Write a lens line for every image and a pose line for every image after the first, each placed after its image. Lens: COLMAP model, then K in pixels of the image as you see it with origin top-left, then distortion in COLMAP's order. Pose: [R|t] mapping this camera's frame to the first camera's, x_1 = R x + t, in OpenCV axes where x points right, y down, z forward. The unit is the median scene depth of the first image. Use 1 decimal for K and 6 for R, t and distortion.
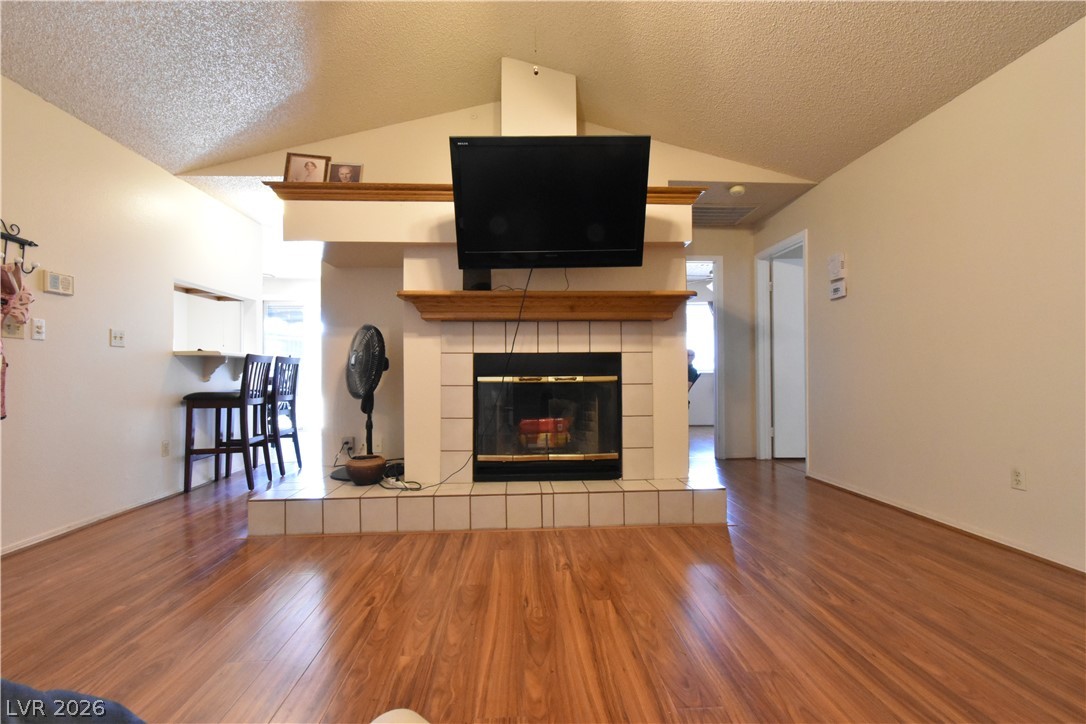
lens RADIAL K [[485.6, 0, 541.8], [0, 485.6, 364.6], [0, 0, 1]] dist [0.000582, -0.000028]
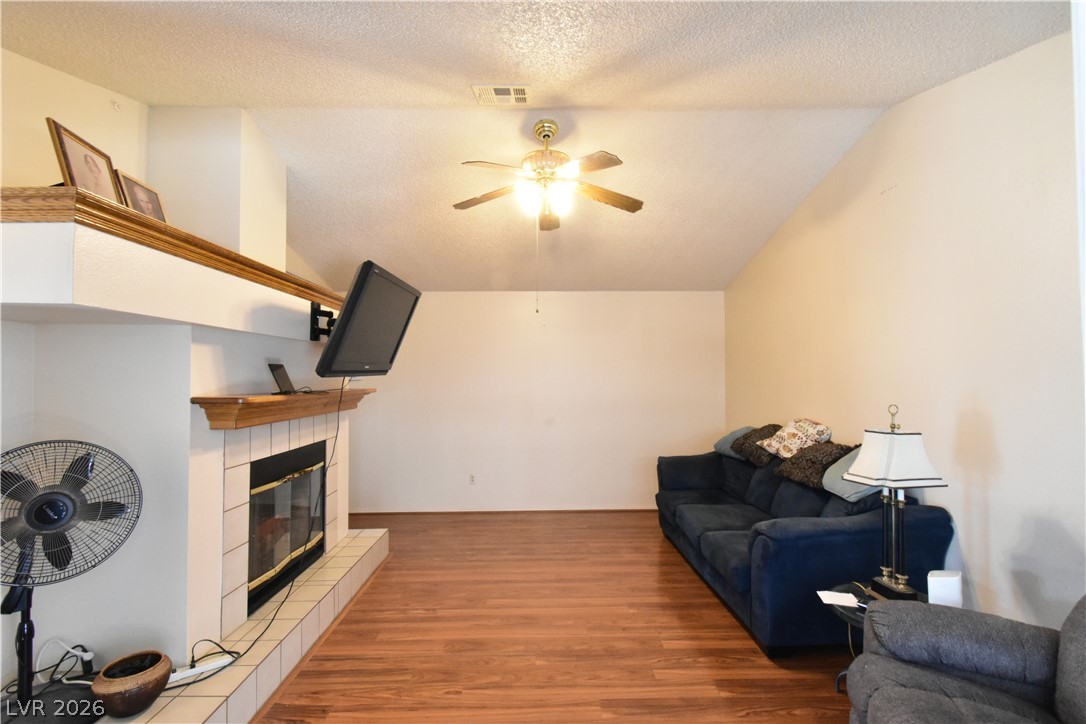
lens RADIAL K [[488.2, 0, 550.0], [0, 488.2, 361.8], [0, 0, 1]] dist [0.000422, -0.000266]
pose [[0.022201, 0.038188, 0.999024, -0.976734], [-0.011958, 0.999209, -0.037929, -0.171142], [-0.999682, -0.011104, 0.022640, 0.466355]]
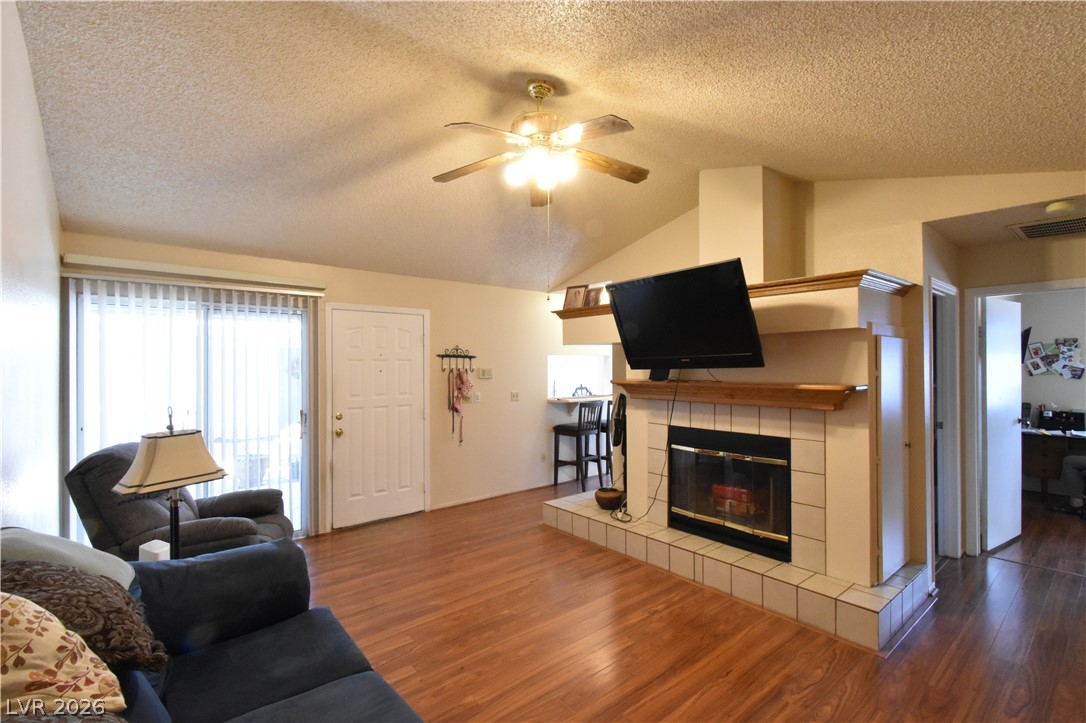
lens RADIAL K [[489.1, 0, 538.3], [0, 489.1, 364.8], [0, 0, 1]] dist [0.000565, 0.000117]
pose [[0.593079, 0.002037, -0.805142, 0.681049], [0.015258, 0.999789, 0.013768, -0.202704], [0.805000, -0.020451, 0.592922, -0.019820]]
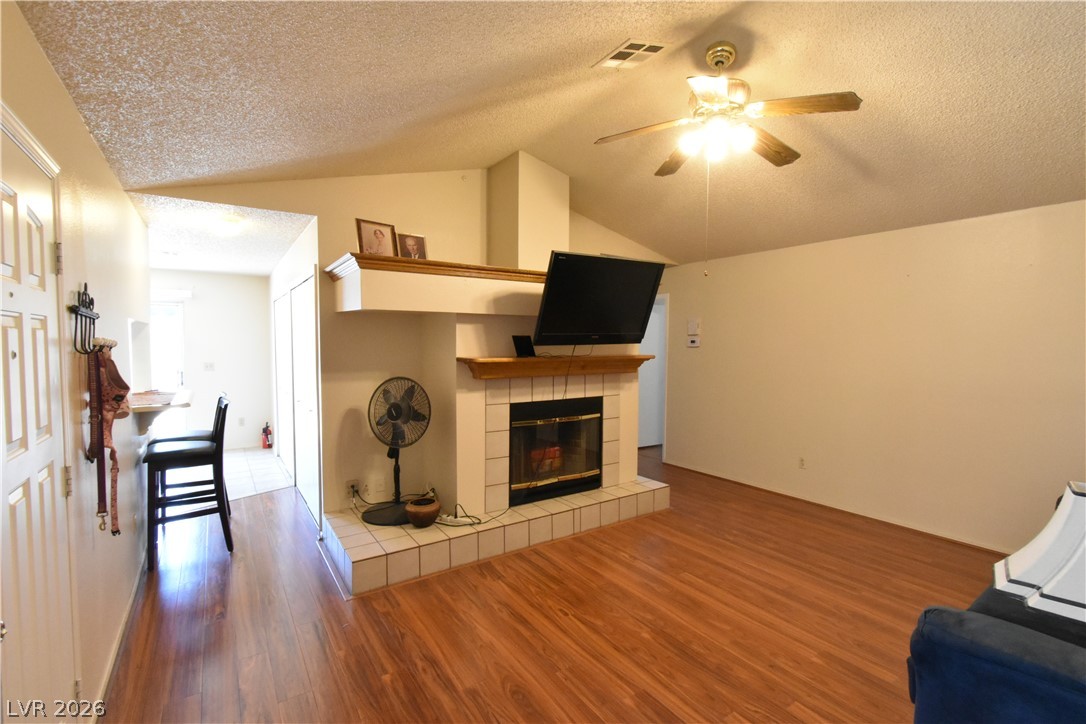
lens RADIAL K [[492.9, 0, 543.0], [0, 492.9, 363.7], [0, 0, 1]] dist [0.001307, -0.000213]
pose [[0.855559, -0.013190, 0.517537, -0.708481], [-0.019737, 0.998118, 0.058066, -0.196464], [-0.517329, -0.059894, 0.853688, -0.091646]]
